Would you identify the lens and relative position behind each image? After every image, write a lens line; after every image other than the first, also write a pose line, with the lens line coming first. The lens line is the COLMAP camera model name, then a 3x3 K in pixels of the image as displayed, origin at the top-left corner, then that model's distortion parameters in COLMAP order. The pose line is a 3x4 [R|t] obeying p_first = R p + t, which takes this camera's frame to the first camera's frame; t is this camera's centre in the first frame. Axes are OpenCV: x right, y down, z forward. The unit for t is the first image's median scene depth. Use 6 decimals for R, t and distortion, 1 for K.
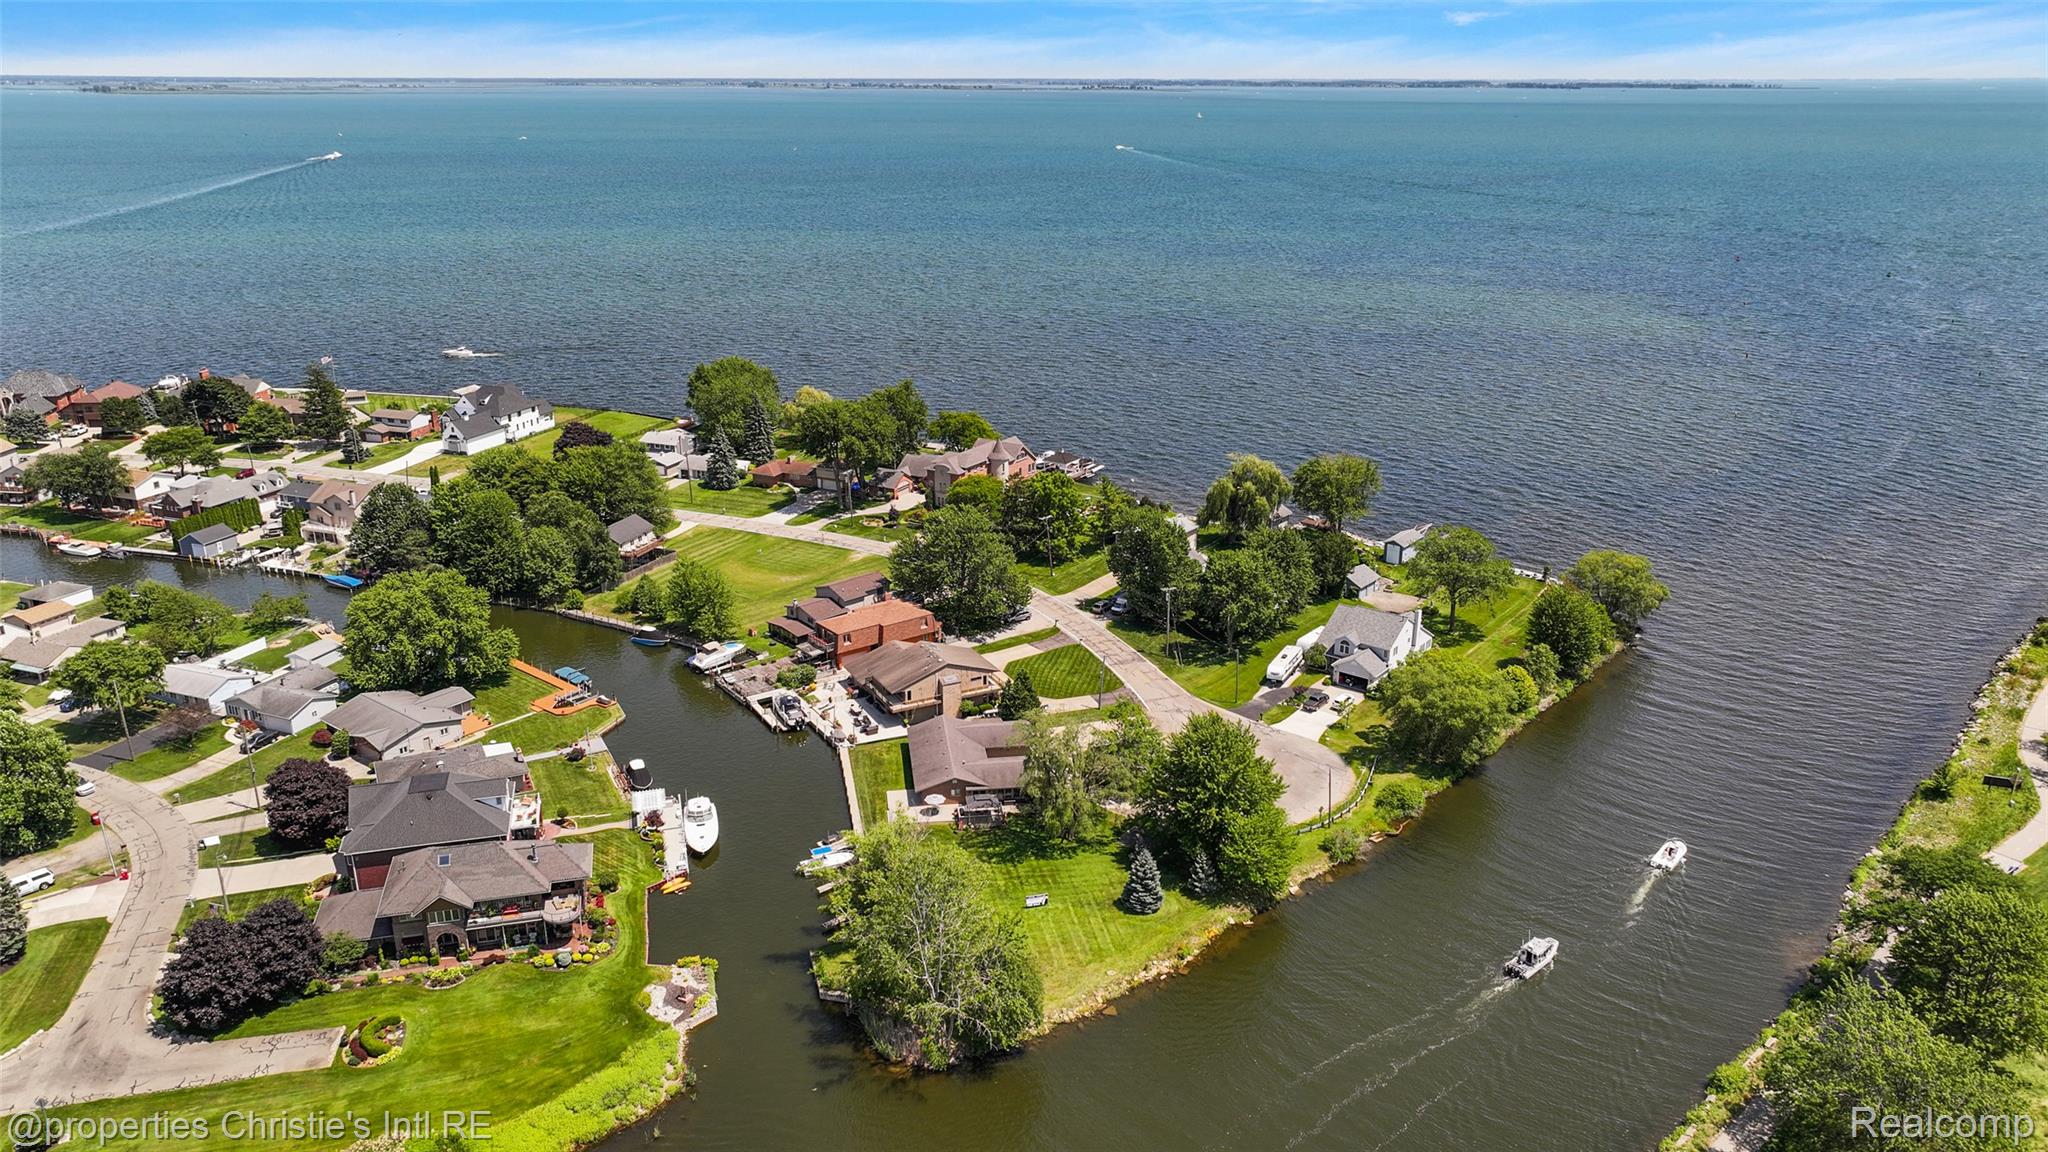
lens RADIAL K [[1421.6, 0, 1024.0], [0, 1421.6, 576.0], [0, 0, 1]] dist [-0.001516, -0.001268]
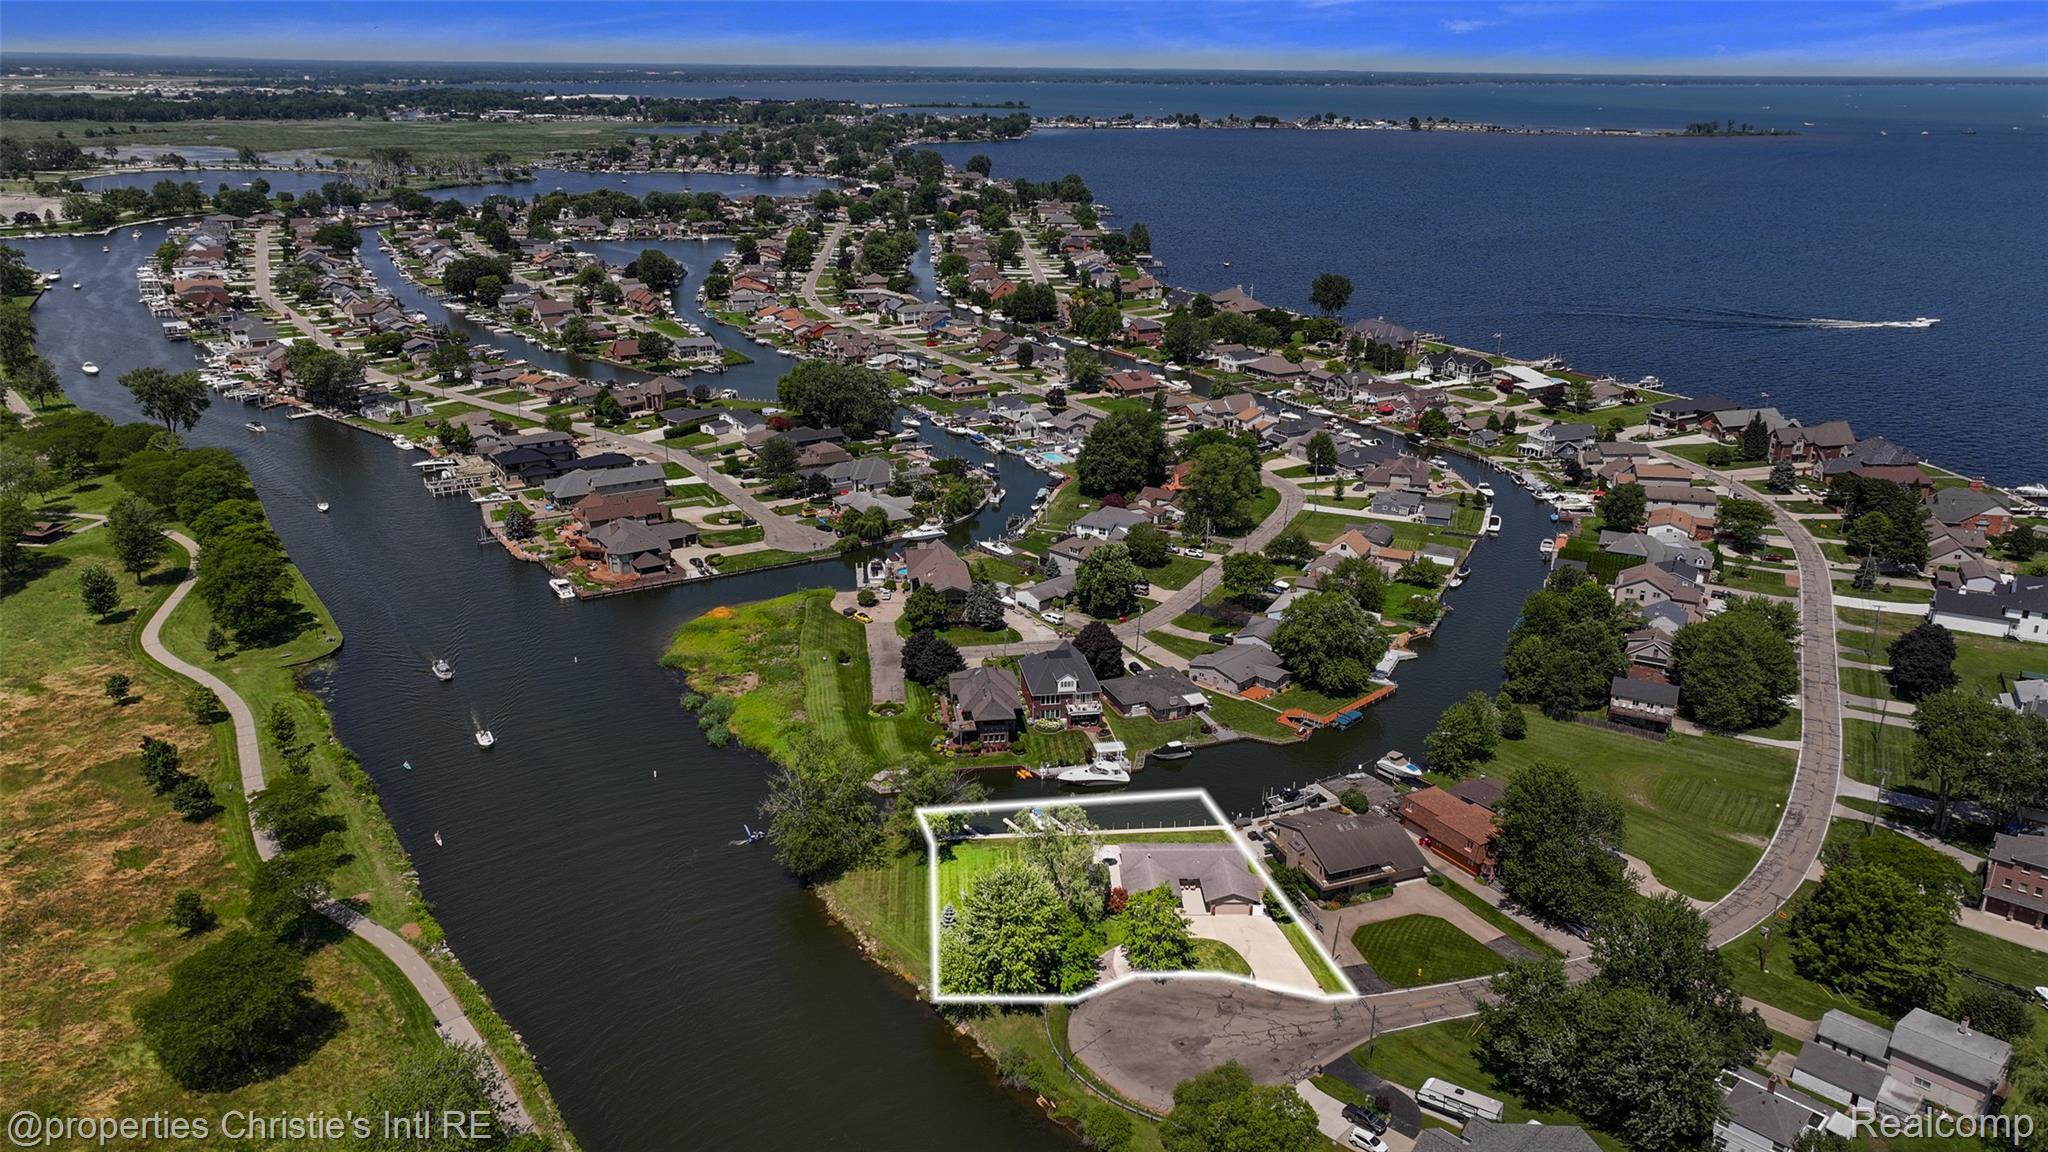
lens RADIAL K [[1421.6, 0, 1024.0], [0, 1421.6, 576.0], [0, 0, 1]] dist [-0.001516, -0.001268]
pose [[-0.105823, 0.329346, -0.938261, 1.058609], [-0.337495, 0.875655, 0.345435, -0.470578], [0.935360, 0.353213, 0.018488, 0.851366]]
